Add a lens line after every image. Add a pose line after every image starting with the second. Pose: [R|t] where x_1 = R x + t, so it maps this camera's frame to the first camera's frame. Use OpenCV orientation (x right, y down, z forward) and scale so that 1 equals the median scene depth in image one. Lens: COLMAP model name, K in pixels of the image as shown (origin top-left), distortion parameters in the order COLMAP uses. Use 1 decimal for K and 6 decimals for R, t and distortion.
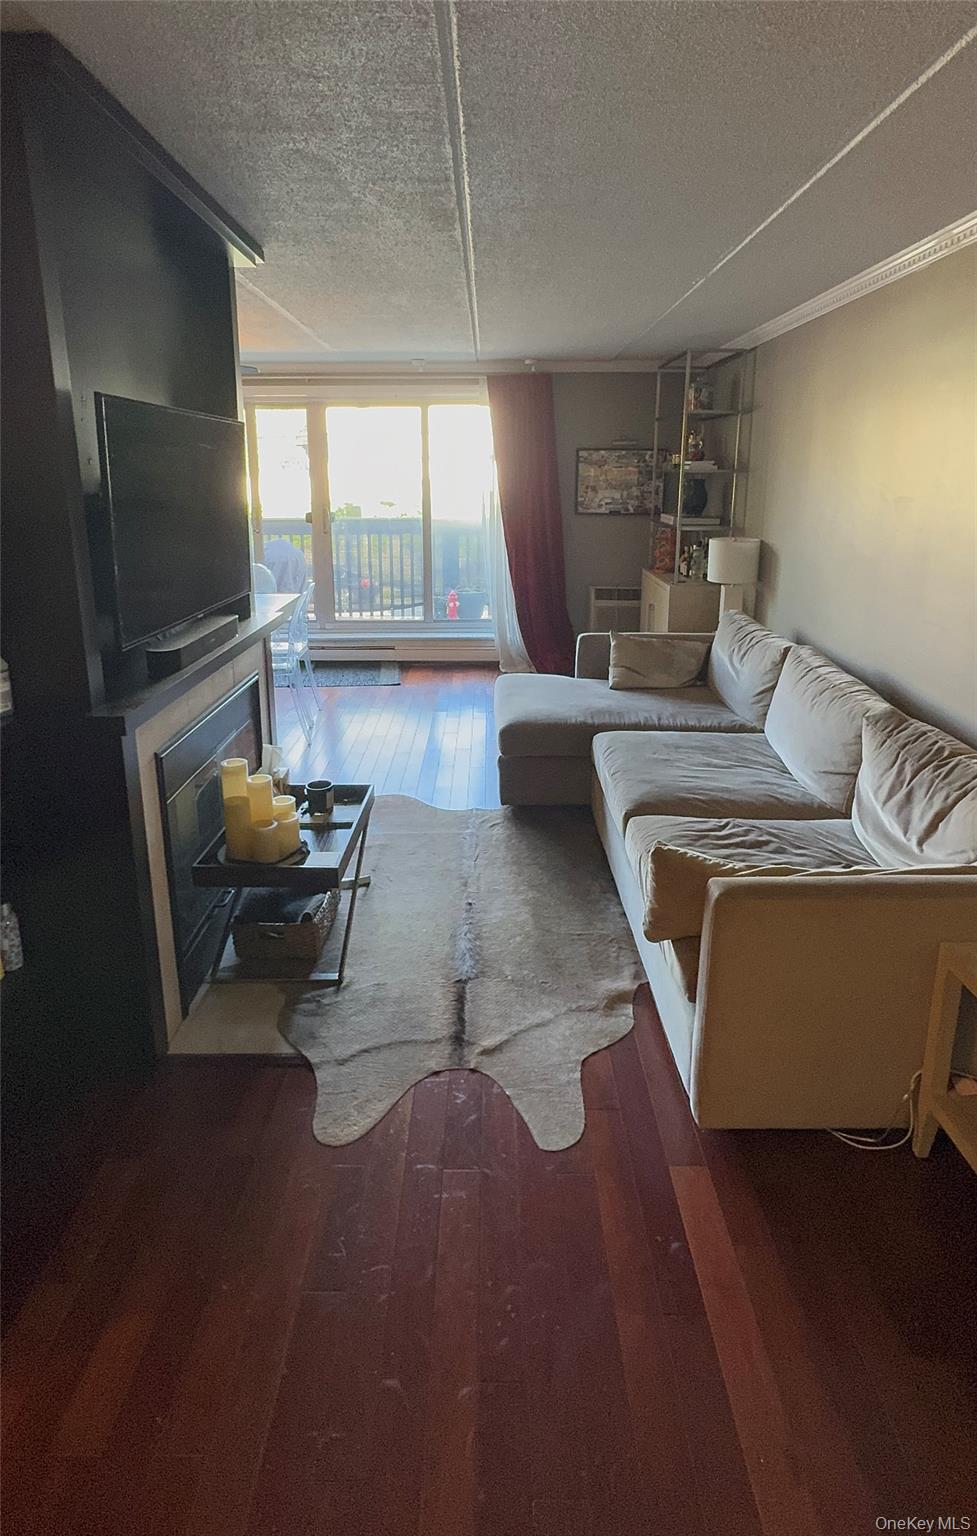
lens RADIAL K [[822.9, 0, 488.7], [0, 822.9, 669.7], [0, 0, 1]] dist [-0.000033, 0.000687]
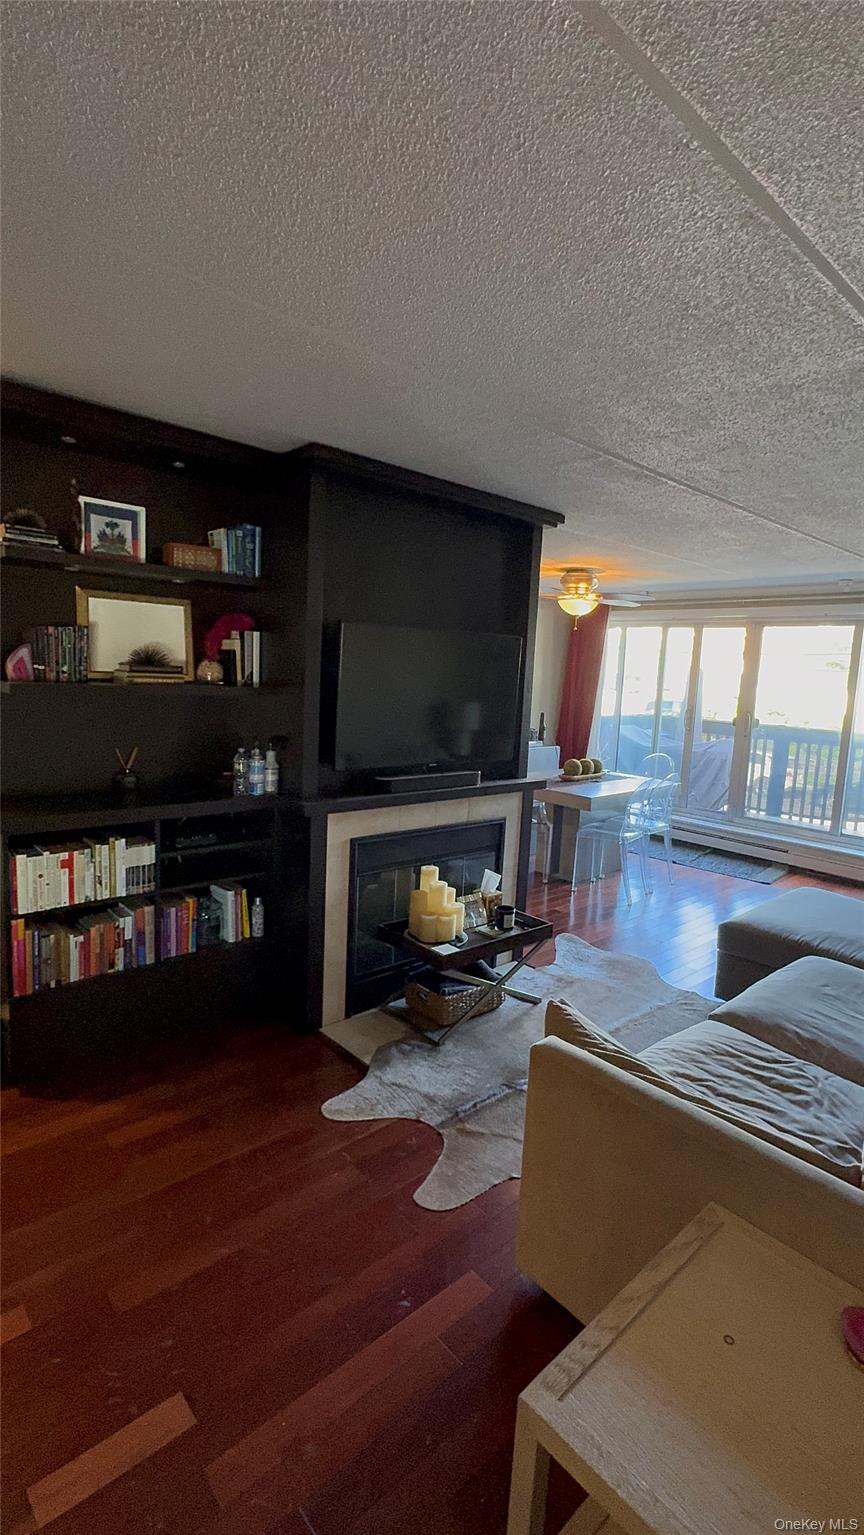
lens RADIAL K [[721.2, 0, 432.0], [0, 721.2, 767.5], [0, 0, 1]] dist [0.019652, 0.000172]
pose [[0.673246, 0.131879, -0.727563, 0.502149], [-0.215098, 0.976343, -0.022066, -0.027896], [0.707441, 0.171353, 0.685686, 0.087440]]
